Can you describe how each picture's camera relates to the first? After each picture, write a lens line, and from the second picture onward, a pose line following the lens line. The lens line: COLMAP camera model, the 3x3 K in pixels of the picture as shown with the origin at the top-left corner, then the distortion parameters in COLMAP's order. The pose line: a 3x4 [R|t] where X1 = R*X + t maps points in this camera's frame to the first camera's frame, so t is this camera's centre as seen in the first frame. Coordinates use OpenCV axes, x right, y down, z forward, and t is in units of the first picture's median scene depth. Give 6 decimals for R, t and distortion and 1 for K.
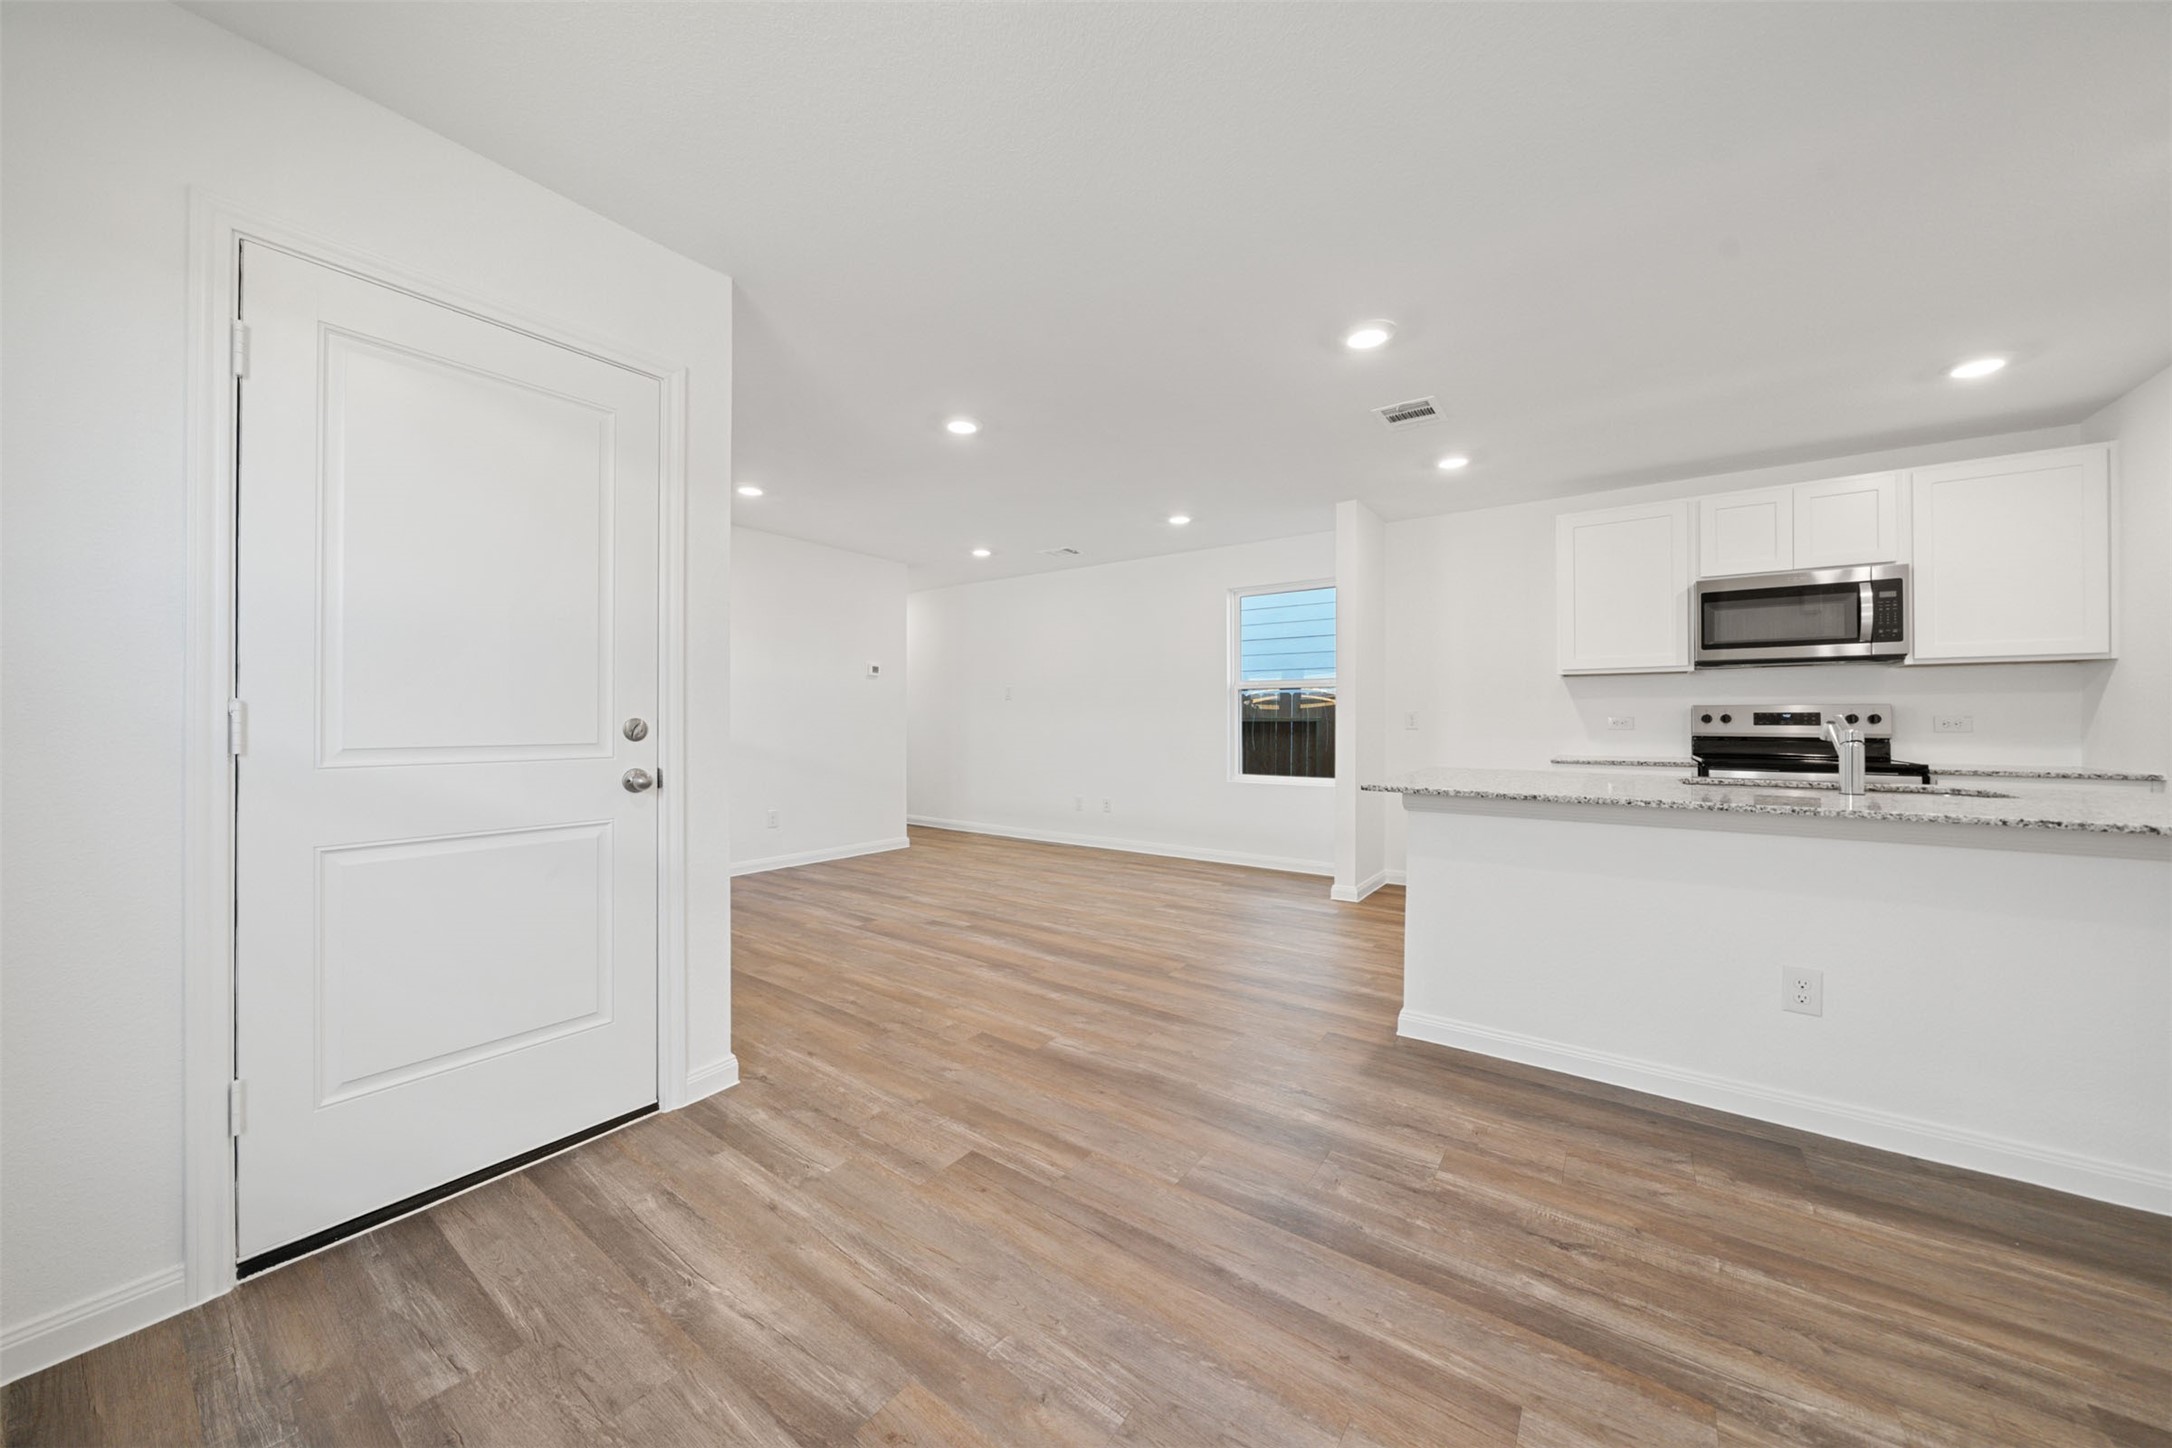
lens RADIAL K [[756.3, 0, 1065.4], [0, 756.3, 714.9], [0, 0, 1]] dist [-0.005330, 0.000081]
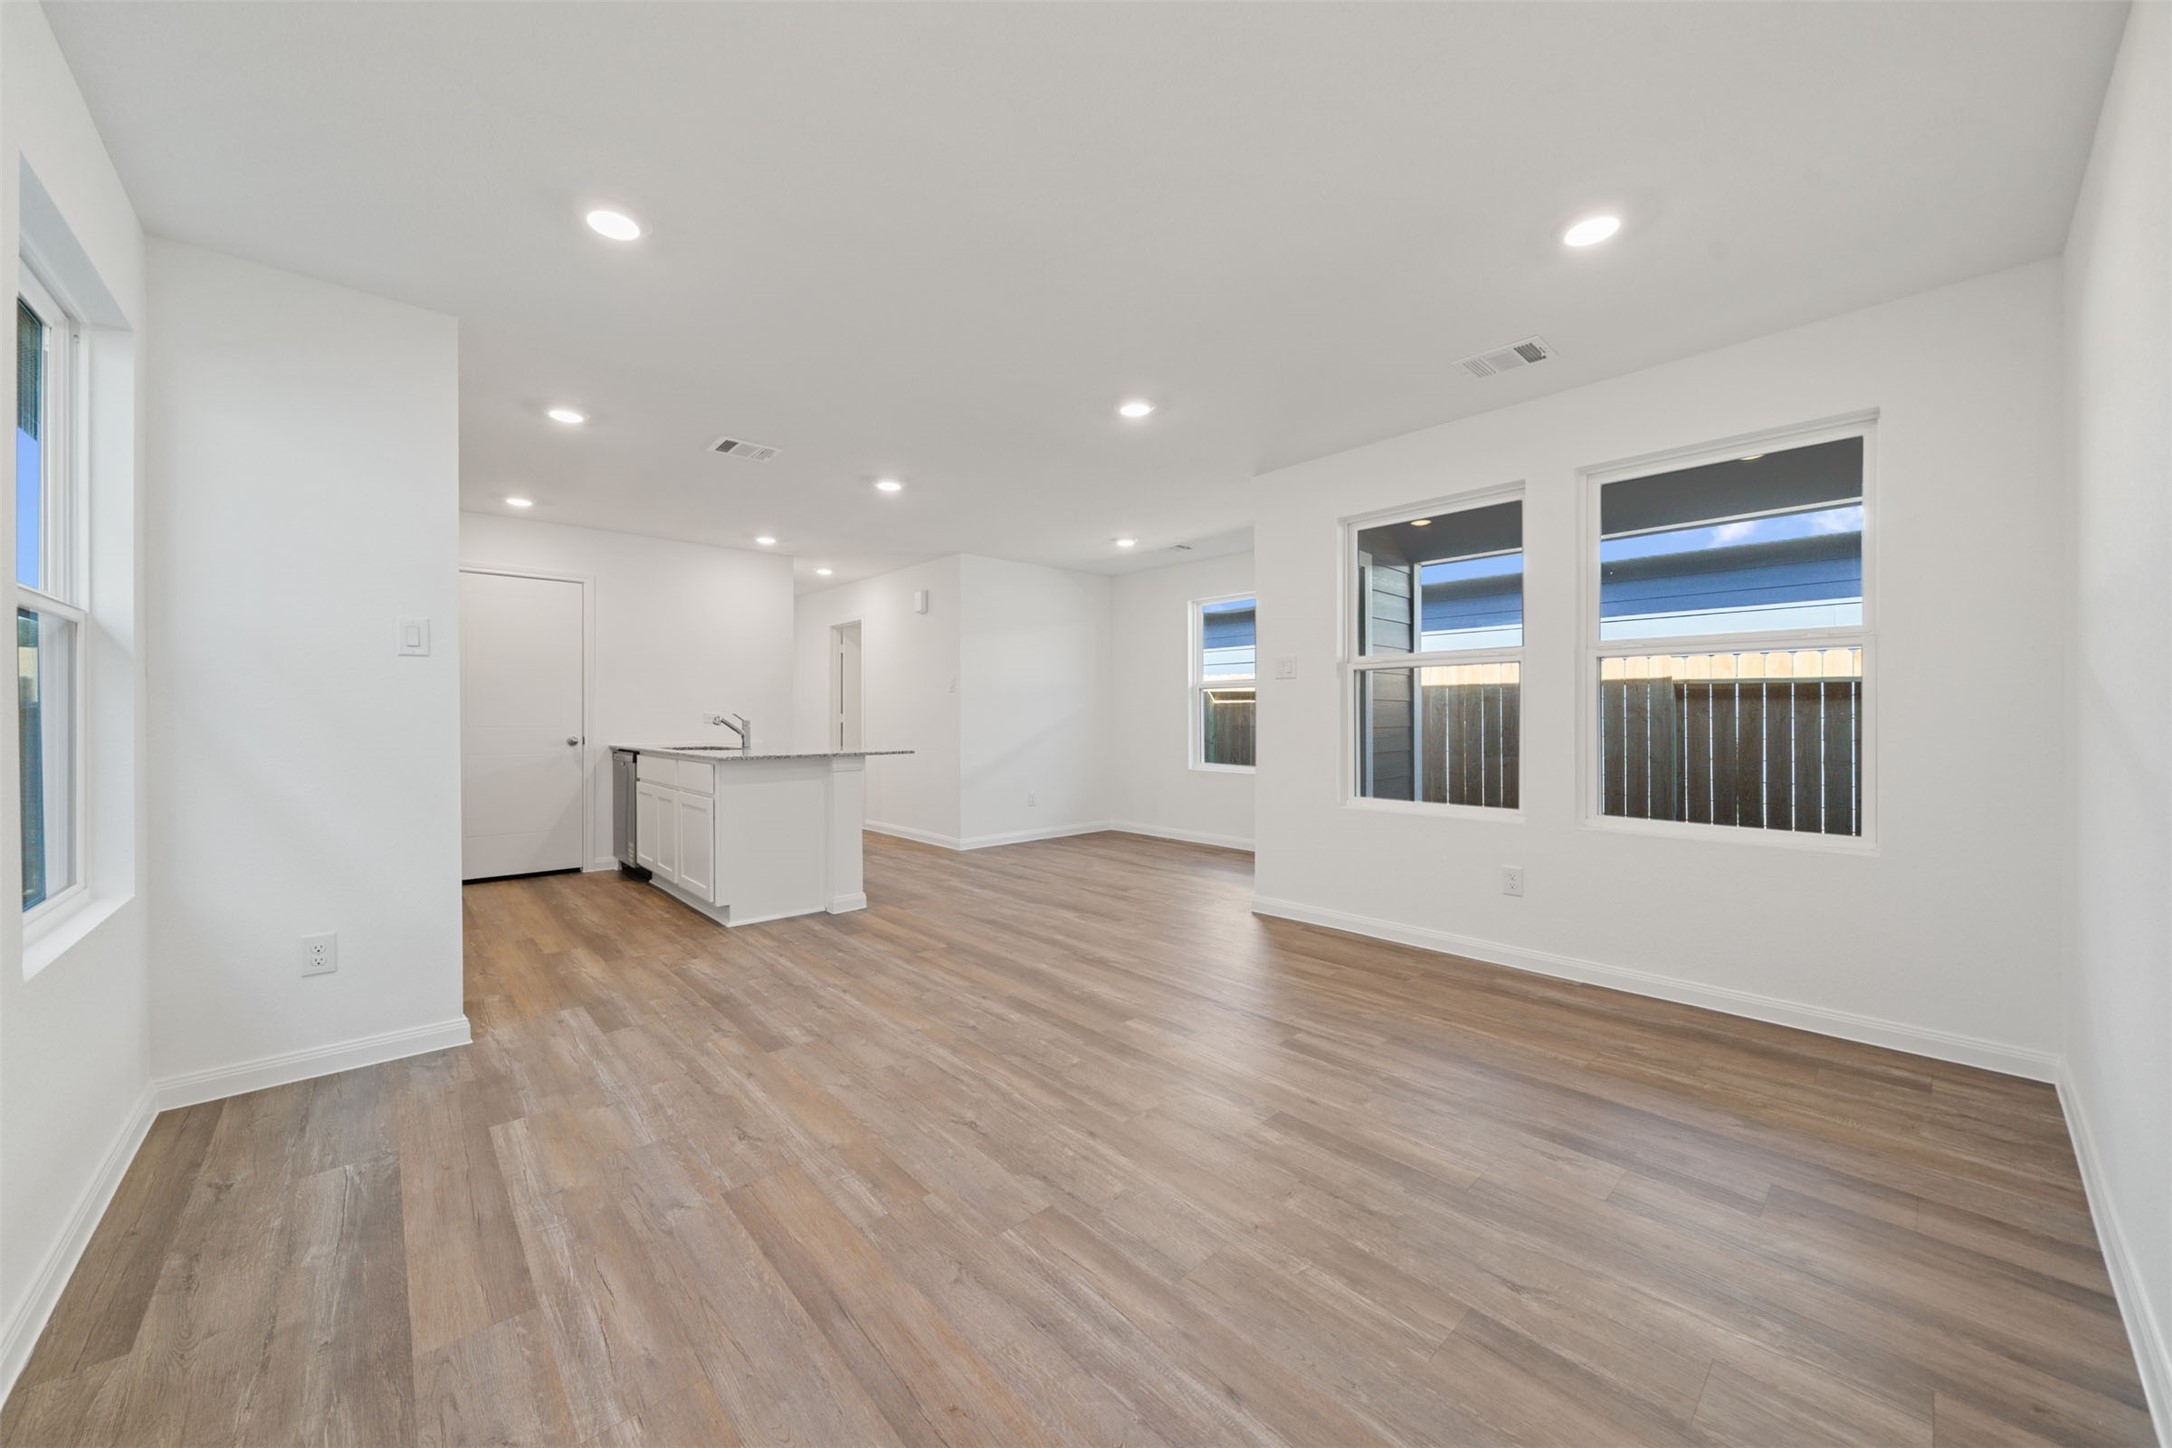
lens RADIAL K [[784.1, 0, 1062.2], [0, 784.1, 714.8], [0, 0, 1]] dist [-0.001814, -0.000077]
pose [[-0.978651, -0.000495, 0.205527, -0.231746], [-0.001750, 0.999981, -0.005921, 0.010455], [-0.205520, -0.006154, -0.978634, 1.844714]]
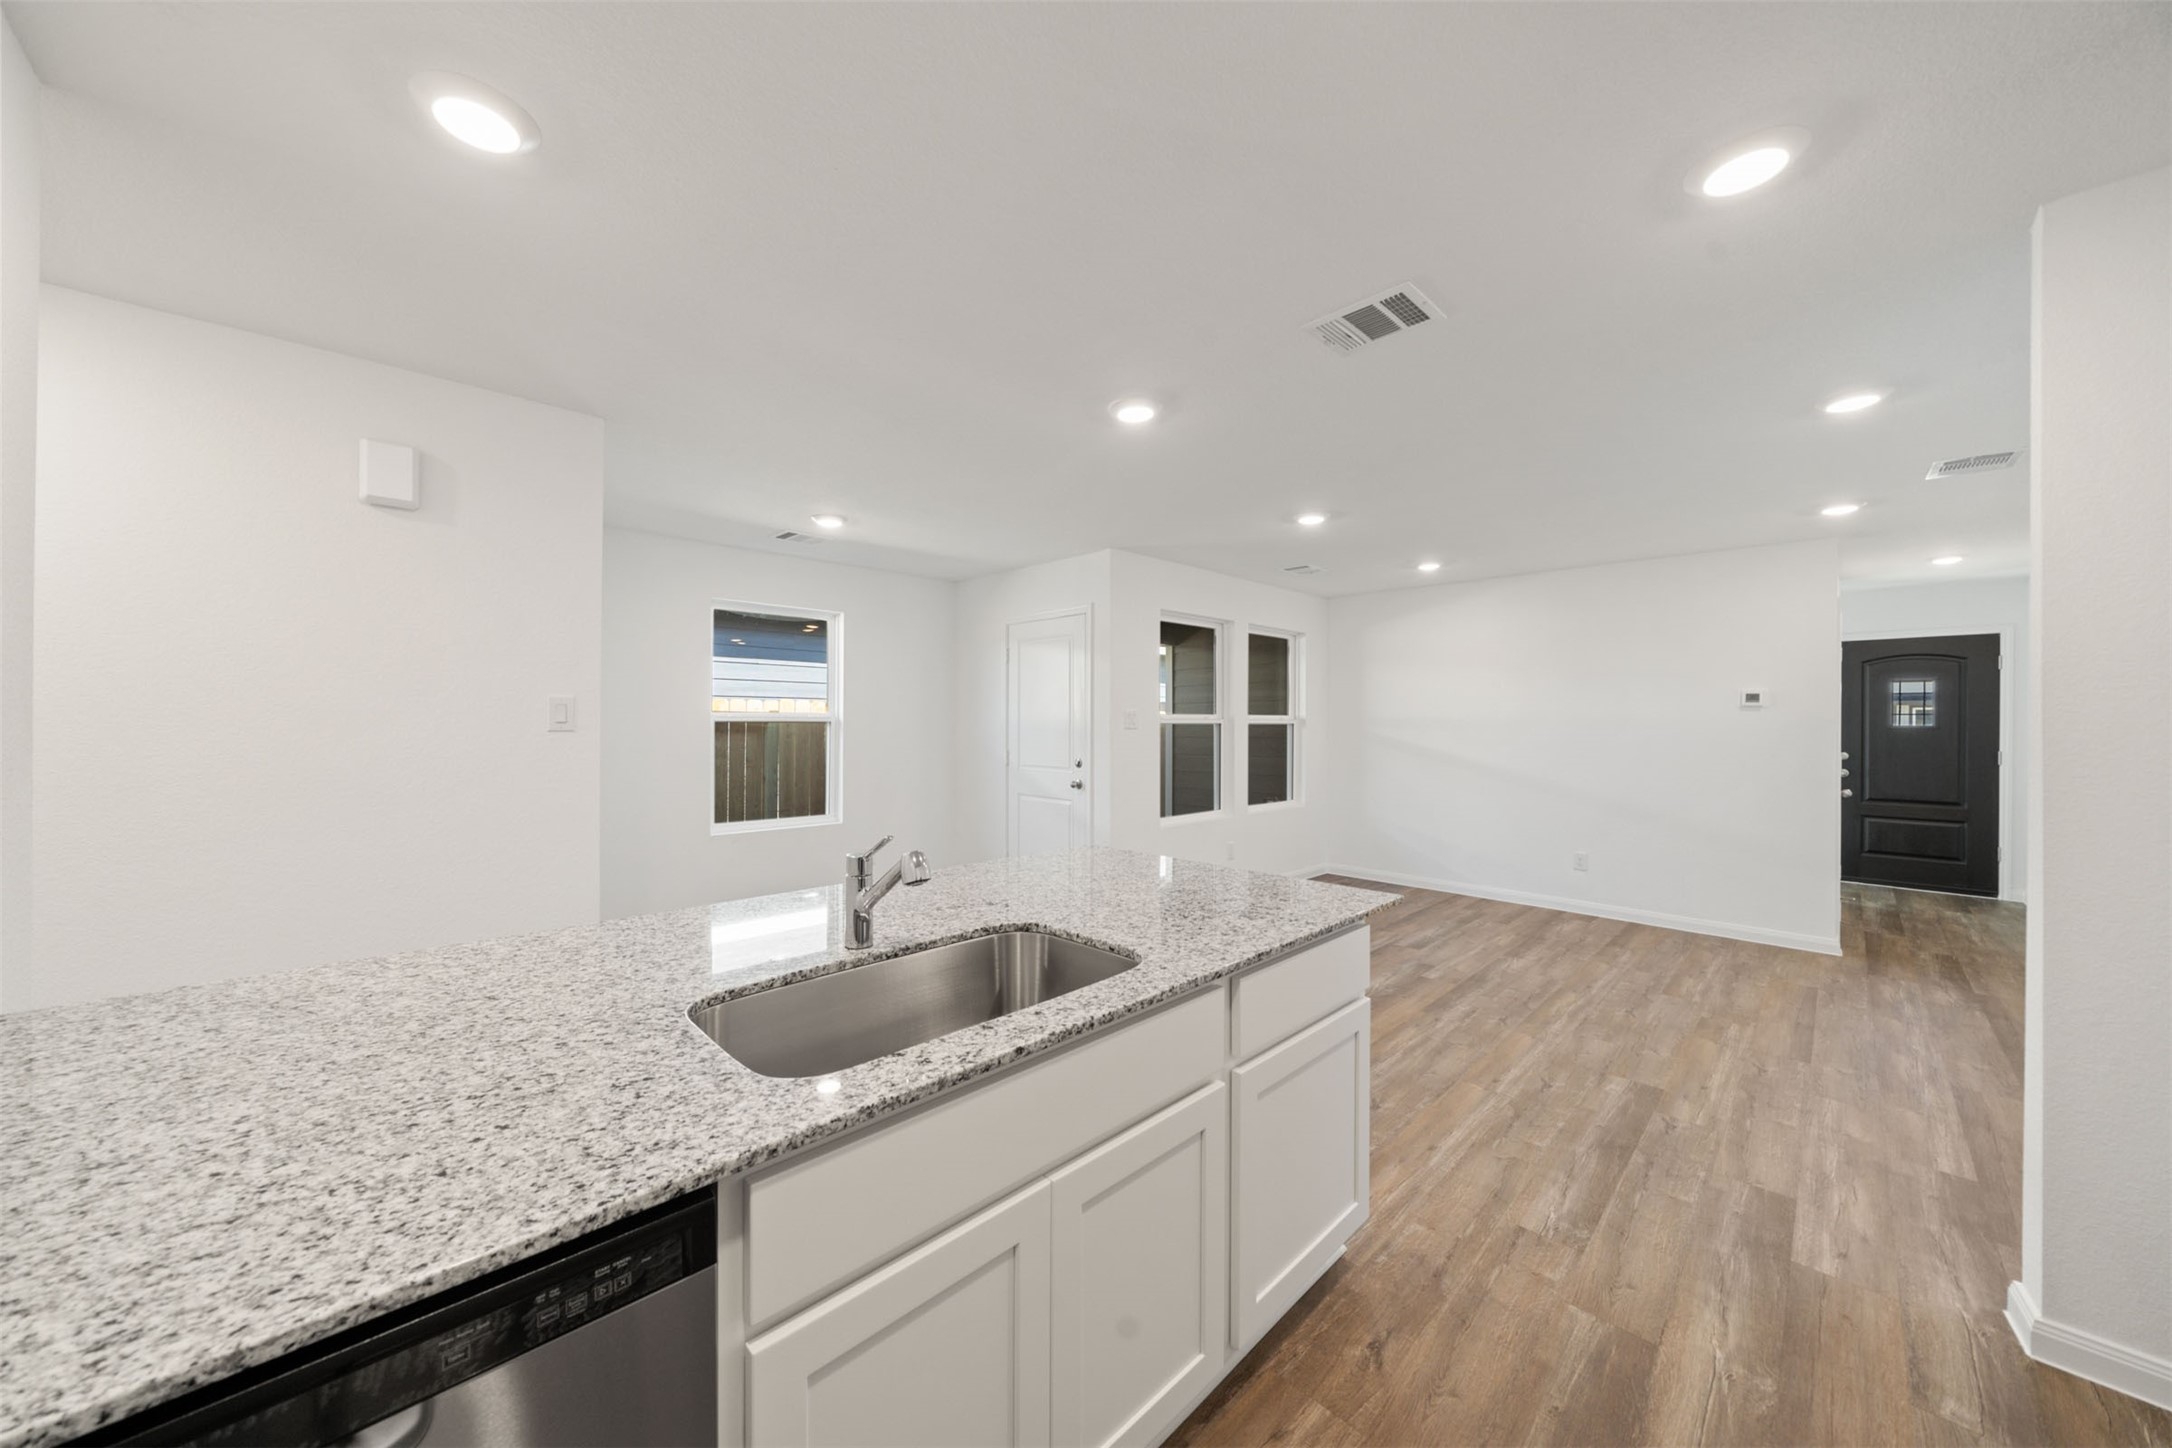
lens RADIAL K [[742.3, 0, 1070.8], [0, 742.3, 717.6], [0, 0, 1]] dist [-0.008460, 0.001067]
pose [[-0.167495, -0.009824, -0.985824, 0.986333], [0.001379, 0.999947, -0.010199, -0.056899], [0.985872, -0.003068, -0.167473, 0.764228]]
